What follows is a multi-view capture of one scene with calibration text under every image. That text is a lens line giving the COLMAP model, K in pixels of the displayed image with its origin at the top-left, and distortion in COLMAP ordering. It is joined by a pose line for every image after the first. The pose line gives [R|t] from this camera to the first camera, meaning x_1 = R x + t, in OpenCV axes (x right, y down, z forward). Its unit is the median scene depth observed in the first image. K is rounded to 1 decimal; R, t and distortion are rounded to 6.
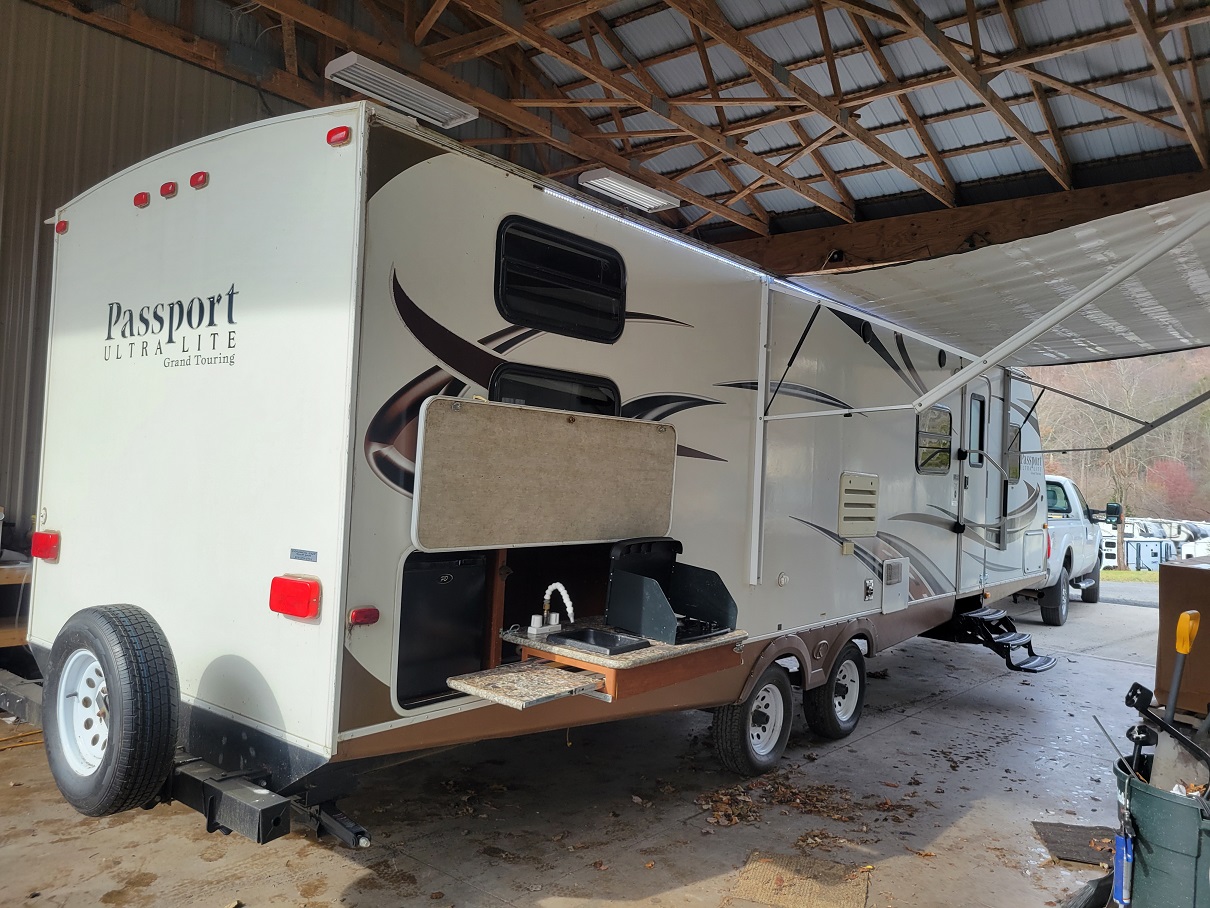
lens RADIAL K [[906.9, 0, 609.0], [0, 906.9, 449.3], [0, 0, 1]] dist [0.054495, -0.040765]
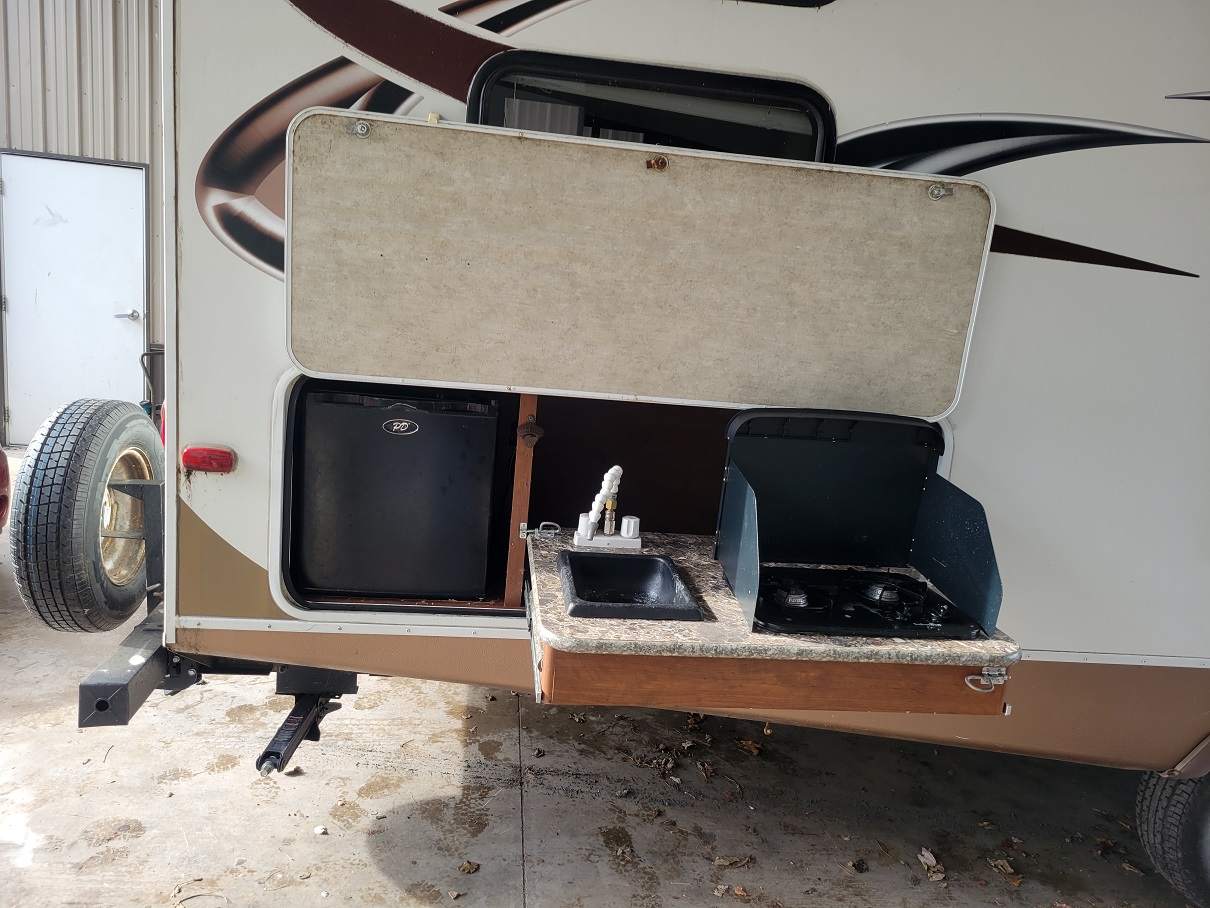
lens RADIAL K [[906.9, 0, 603.6], [0, 906.9, 450.8], [0, 0, 1]] dist [0.054495, -0.040765]
pose [[0.711966, 0.154389, -0.685031, 0.319759], [-0.042135, 0.983166, 0.177790, 0.037815], [0.700948, -0.097717, 0.706486, 0.597121]]
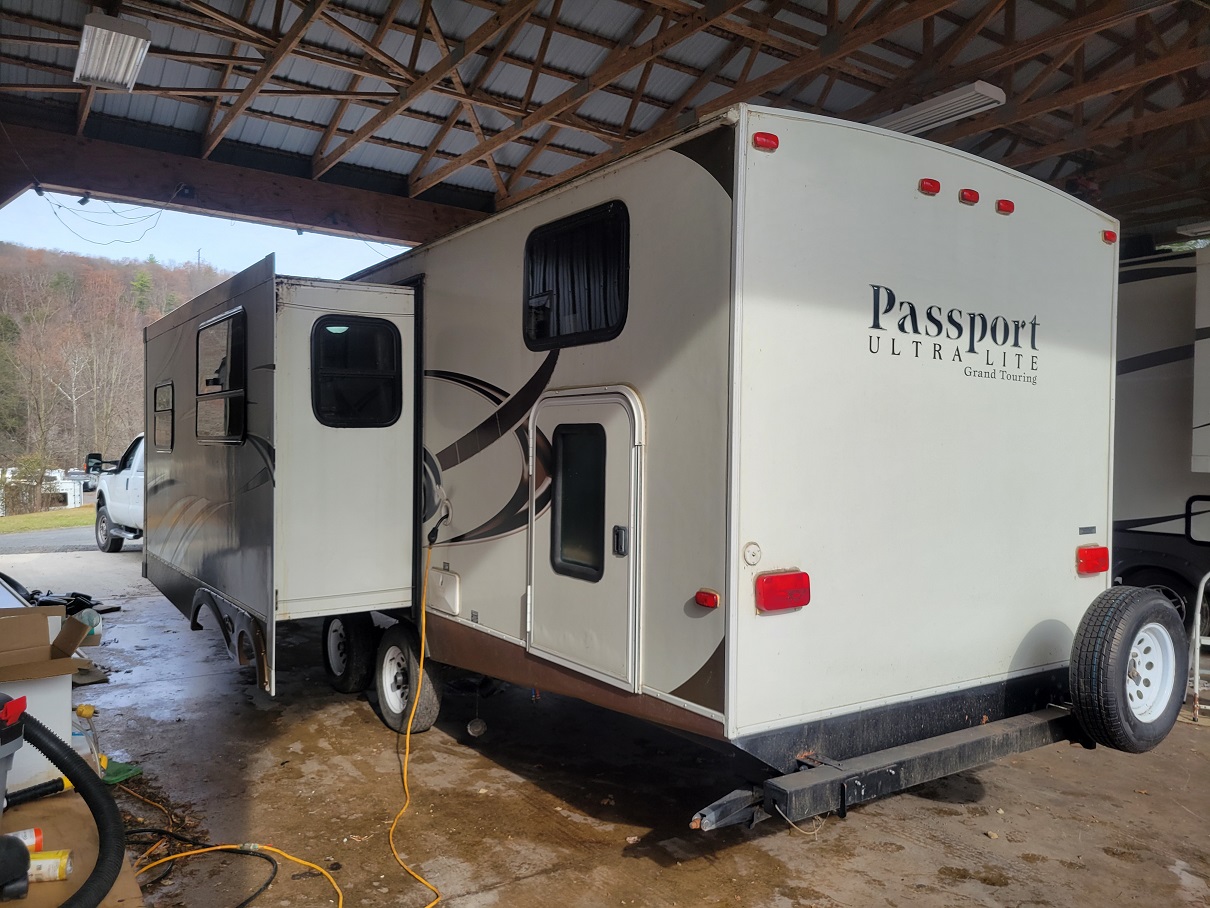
lens RADIAL K [[906.9, 0, 600.4], [0, 906.9, 458.6], [0, 0, 1]] dist [0.054495, -0.040765]
pose [[0.283247, -0.046379, 0.957925, -1.587341], [-0.028003, 0.998004, 0.056600, -0.044461], [-0.958638, -0.042856, 0.281383, 1.110917]]
